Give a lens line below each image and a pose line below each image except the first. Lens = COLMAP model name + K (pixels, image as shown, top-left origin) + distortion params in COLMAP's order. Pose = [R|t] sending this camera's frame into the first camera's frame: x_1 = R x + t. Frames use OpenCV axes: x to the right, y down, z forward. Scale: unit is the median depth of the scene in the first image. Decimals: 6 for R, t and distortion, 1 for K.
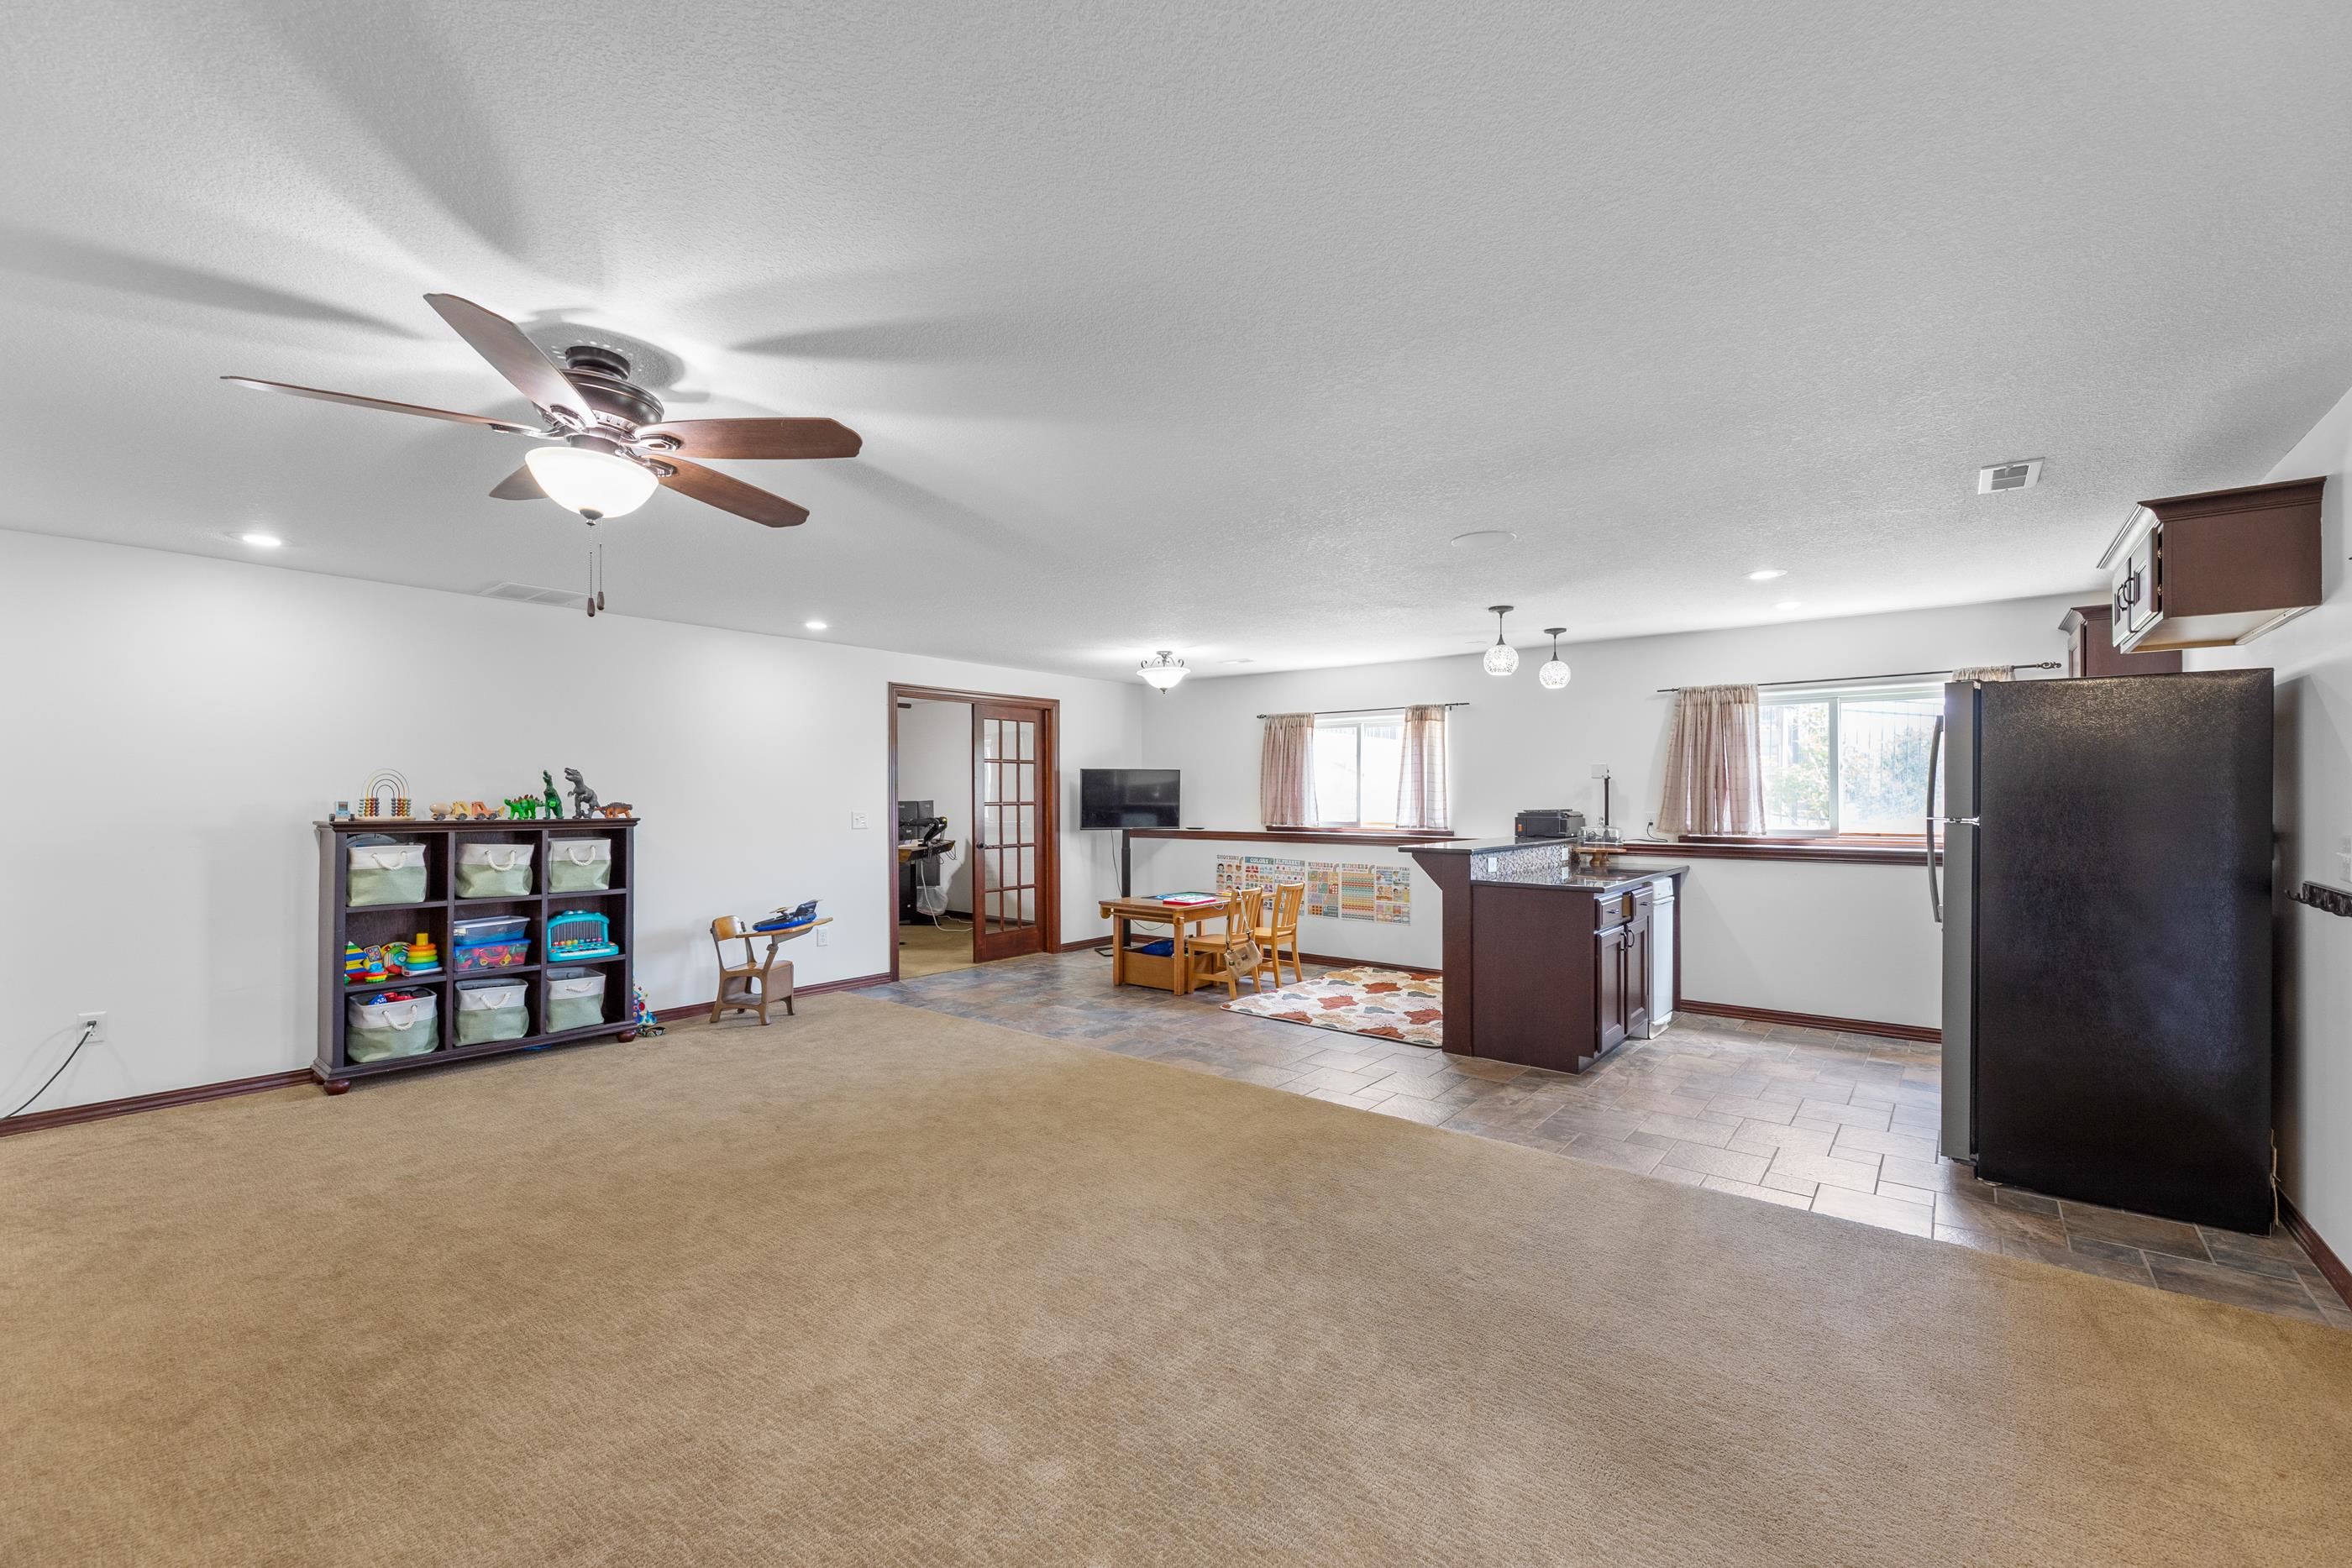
lens RADIAL K [[955.1, 0, 1172.3], [0, 955.1, 791.1], [0, 0, 1]] dist [-0.002200, -0.000020]
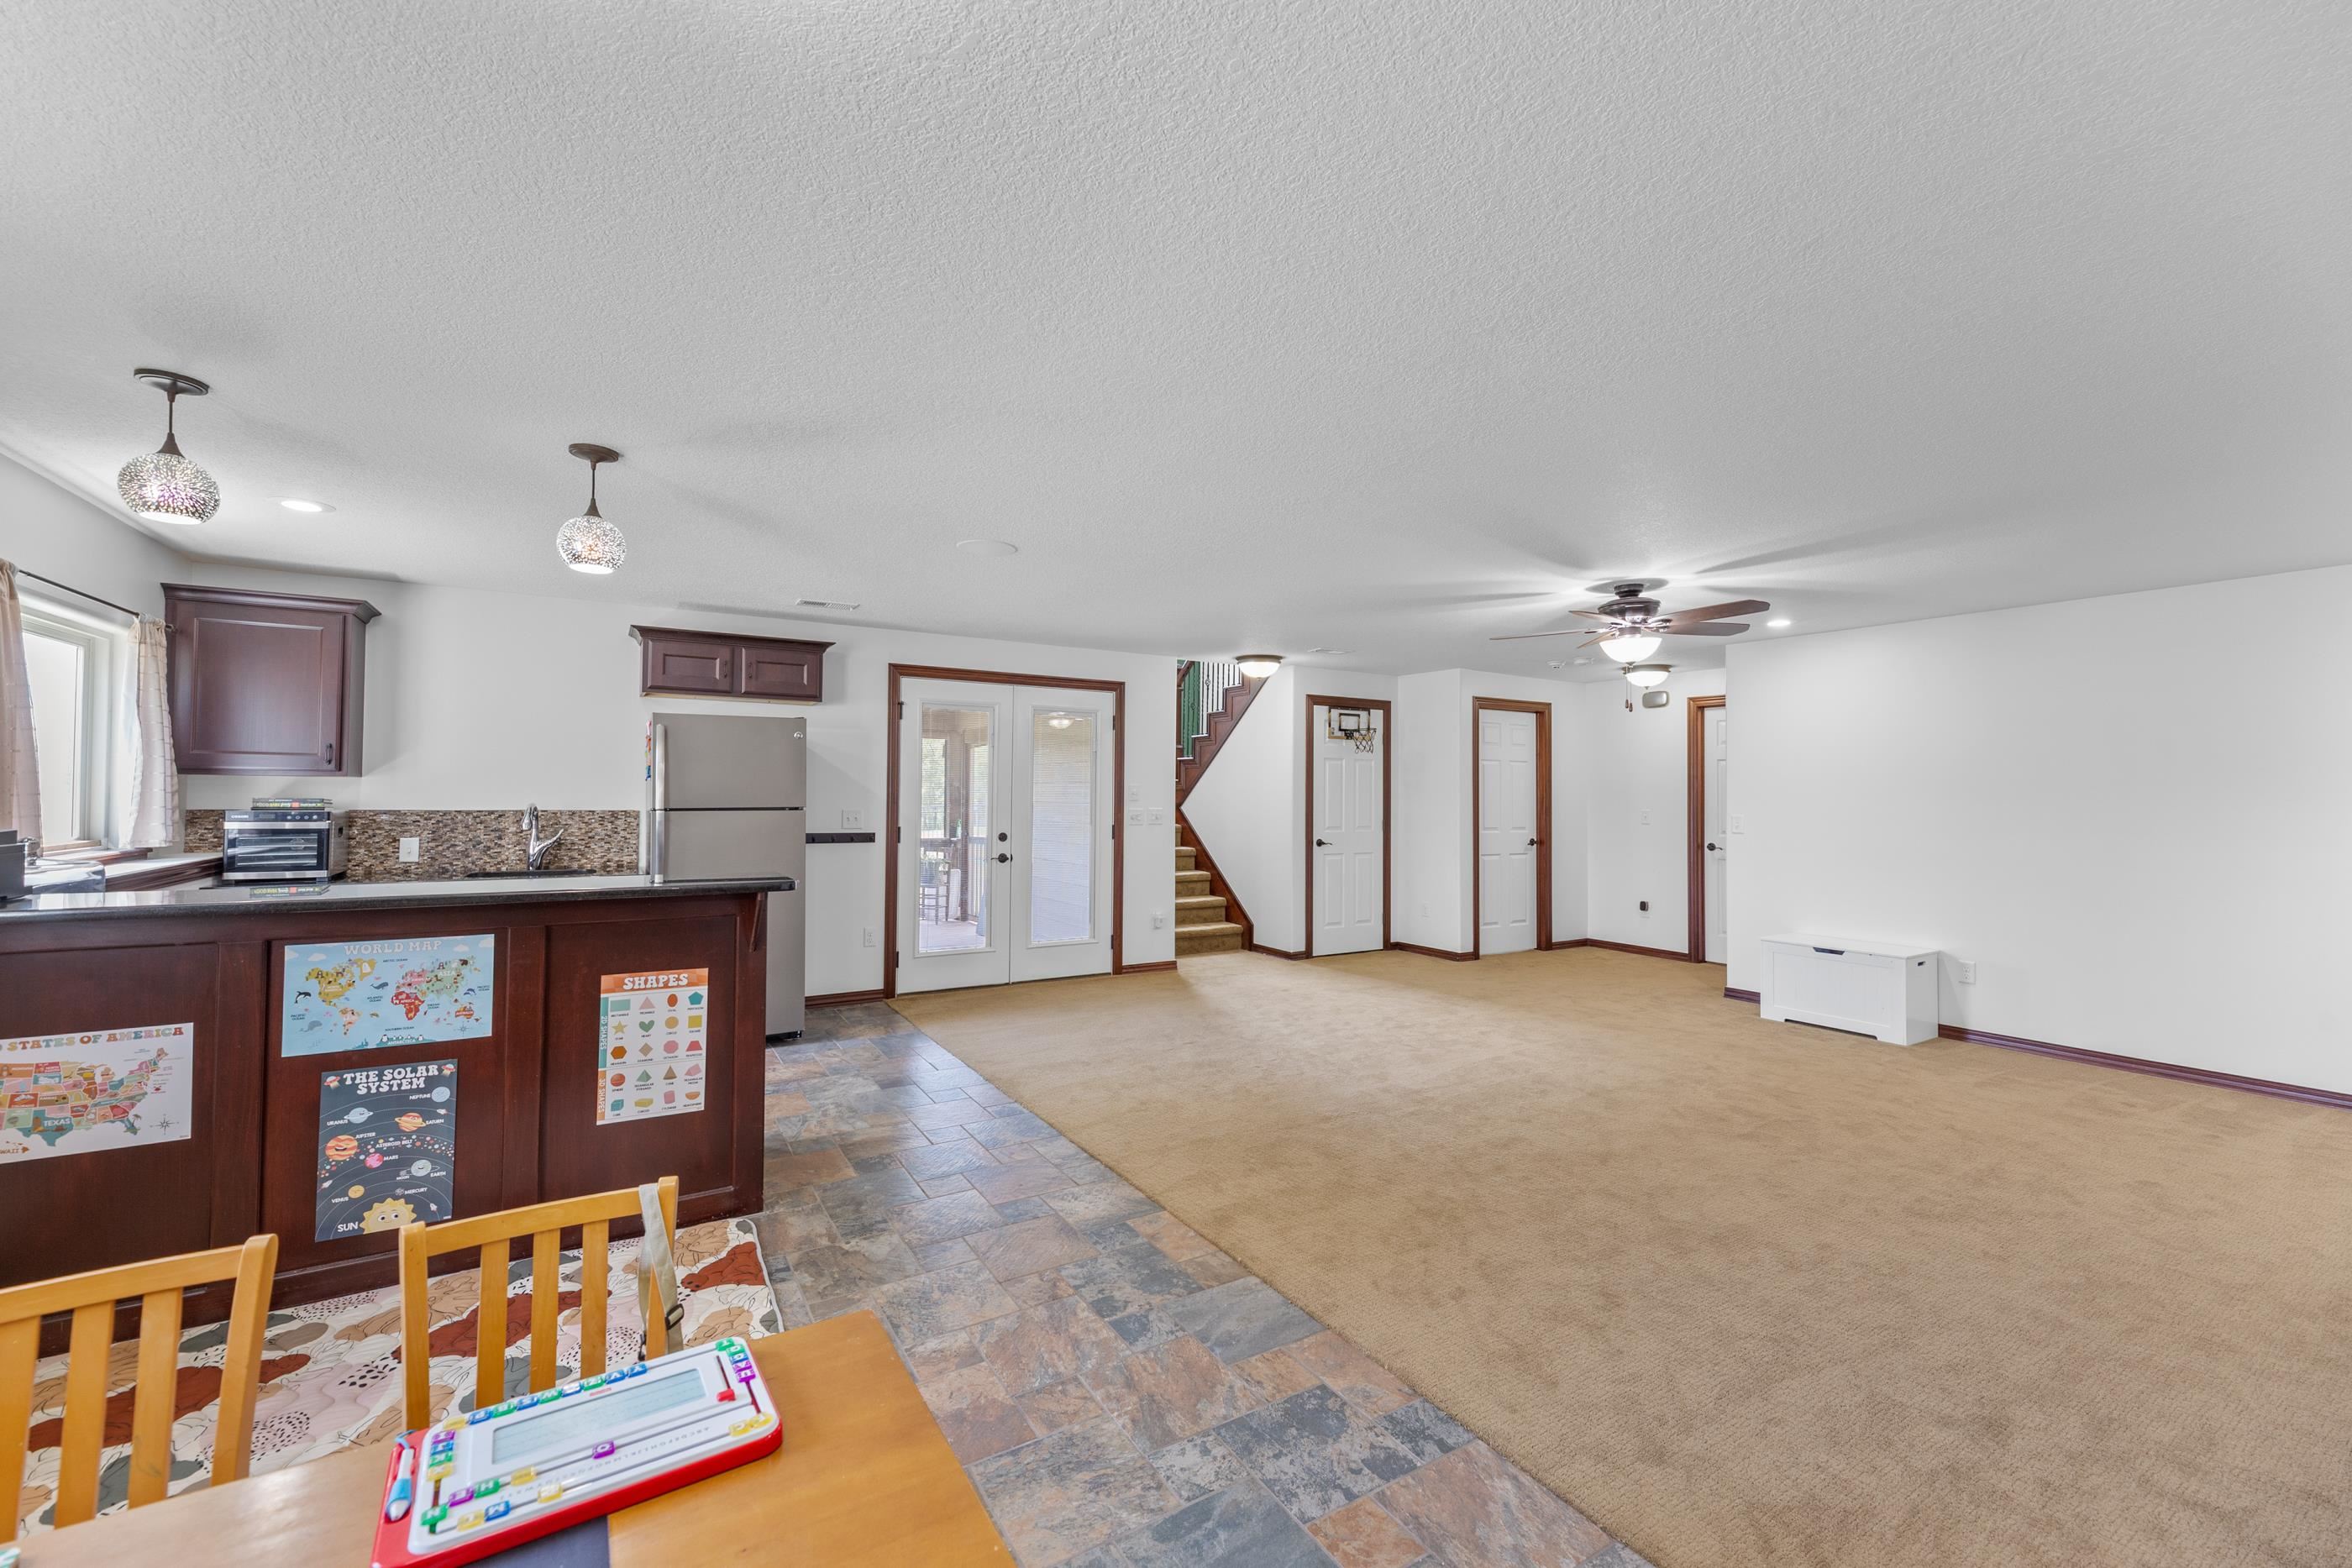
lens RADIAL K [[955.1, 0, 1181.3], [0, 955.1, 781.7], [0, 0, 1]] dist [-0.002200, -0.000020]
pose [[-0.945274, -0.000865, 0.326278, -0.129812], [-0.008409, 0.999729, -0.021711, 0.007875], [-0.326170, -0.023267, -0.945025, 1.159914]]
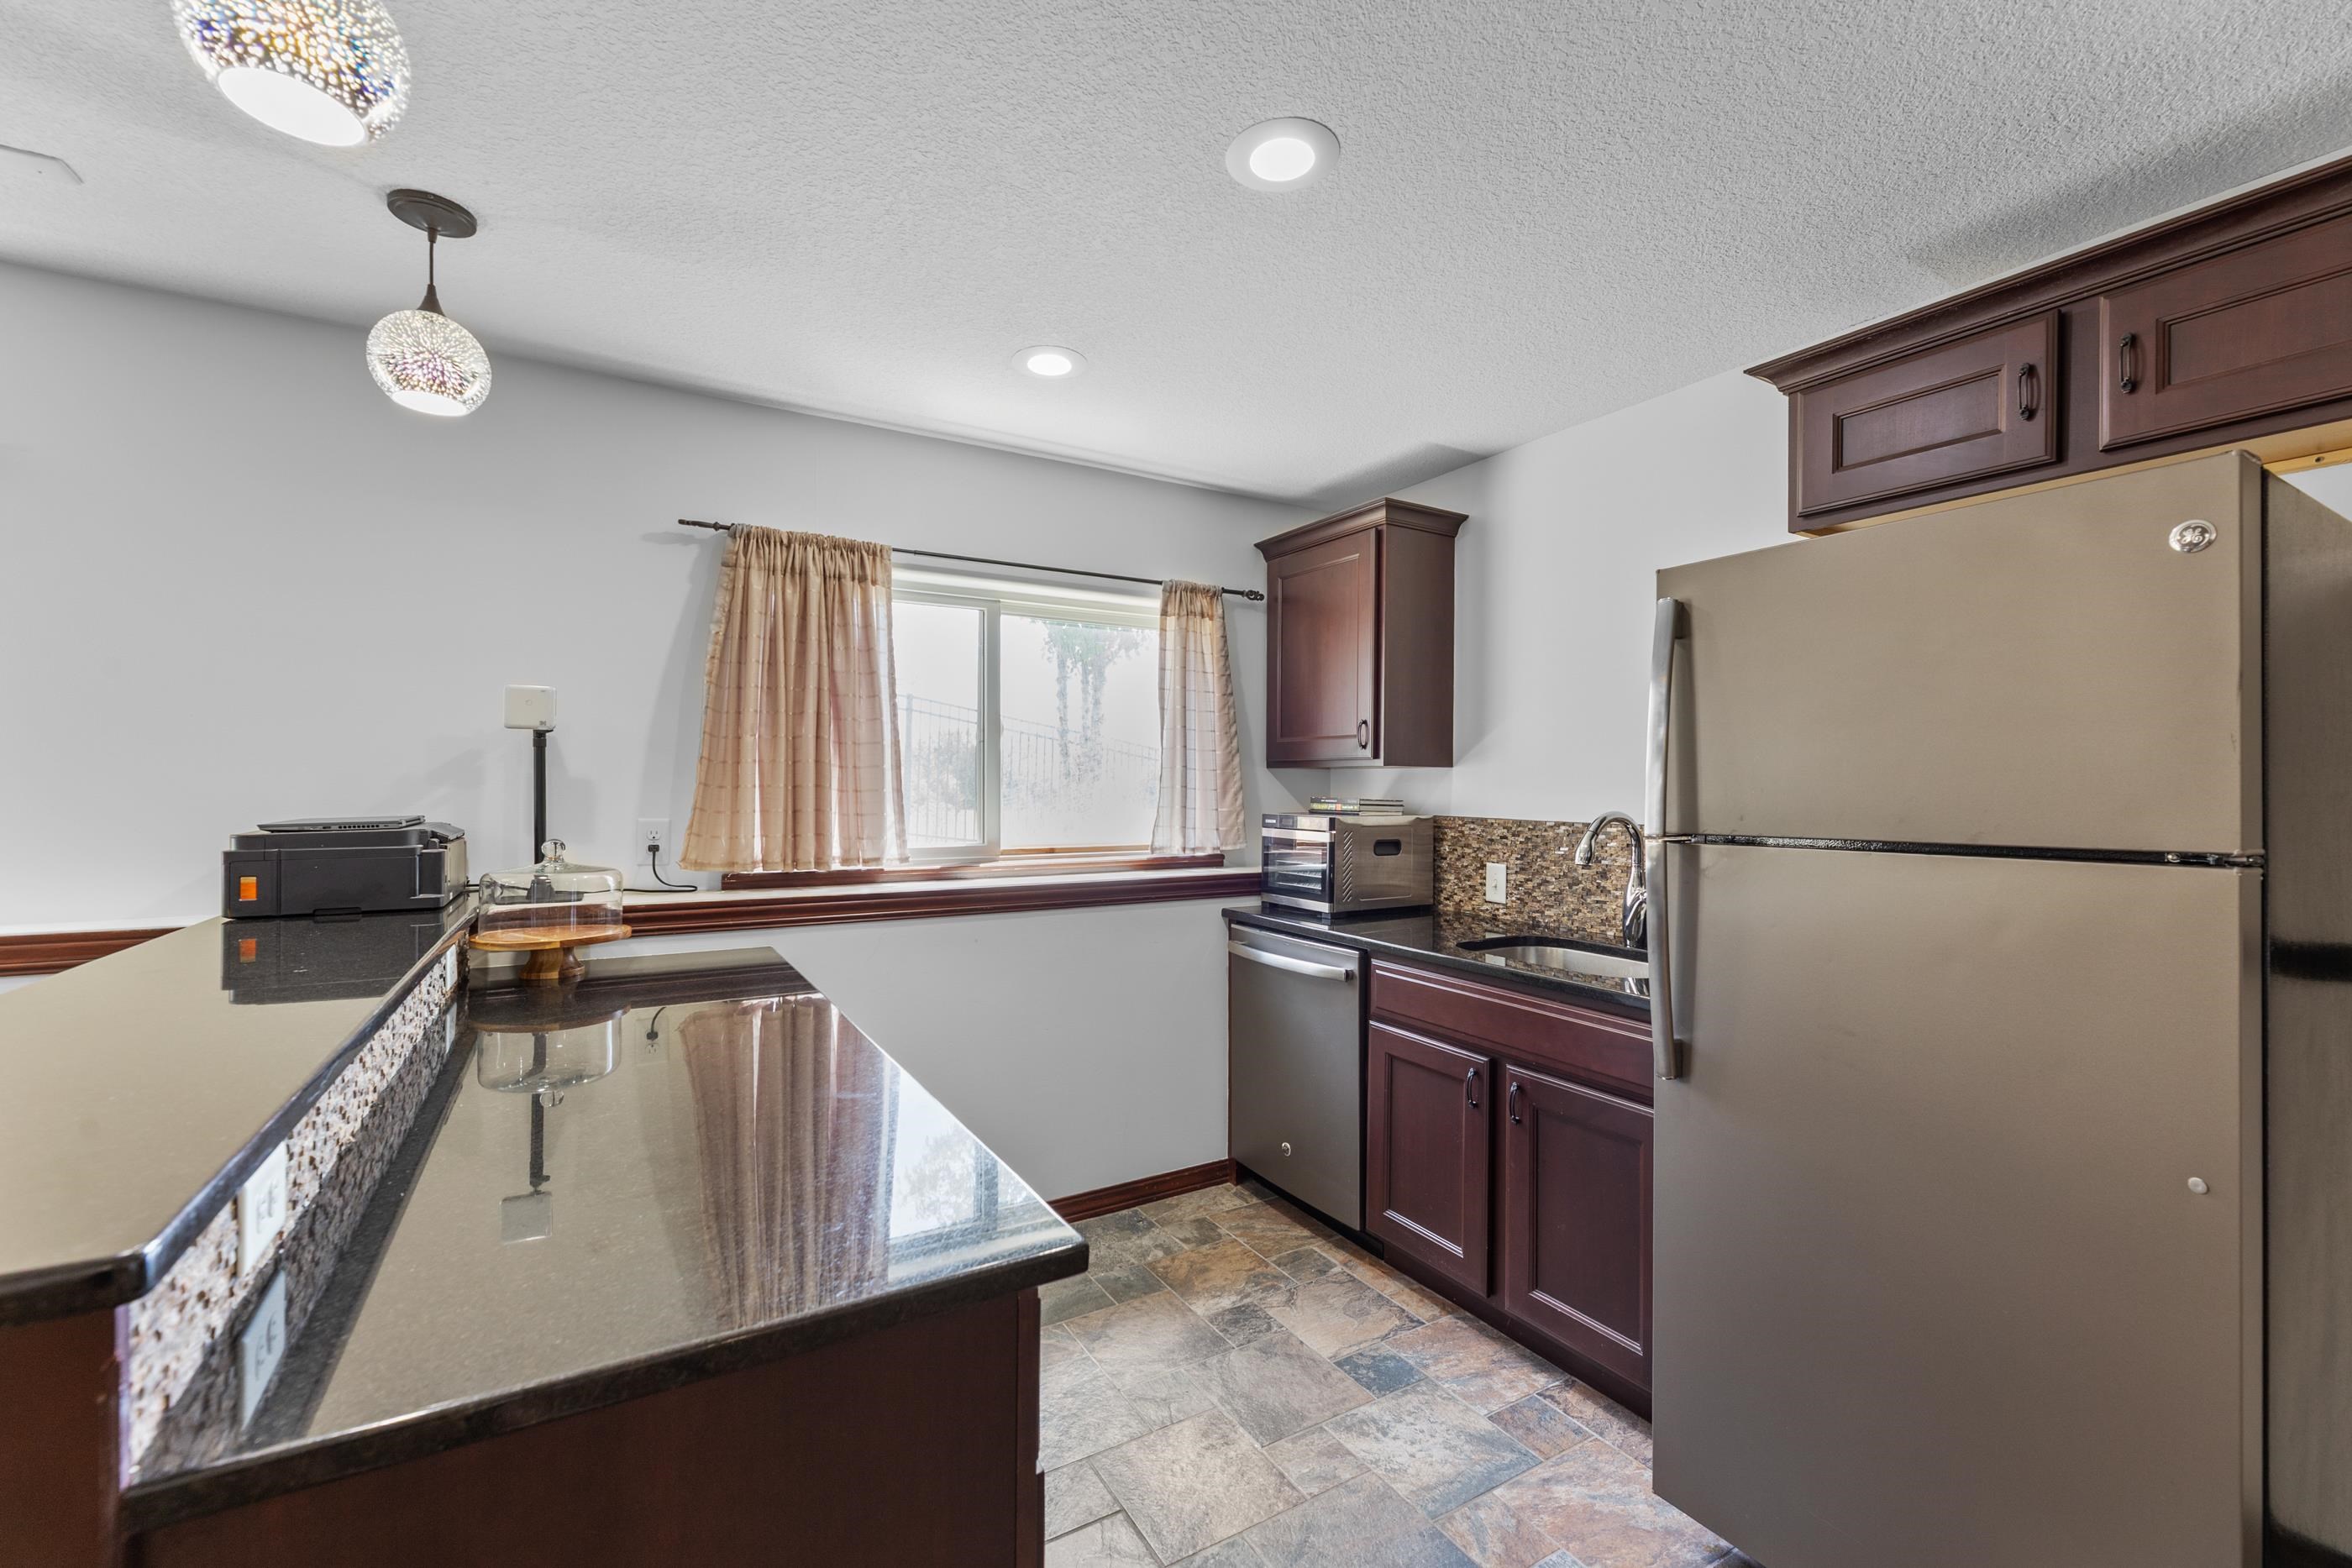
lens RADIAL K [[955.1, 0, 1159.9], [0, 955.1, 786.6], [0, 0, 1]] dist [-0.002200, -0.000020]
pose [[0.344138, 0.006206, 0.938898, 0.191145], [-0.011624, 0.999930, -0.002349, 0.006392], [-0.938847, -0.010105, 0.344186, 0.642837]]
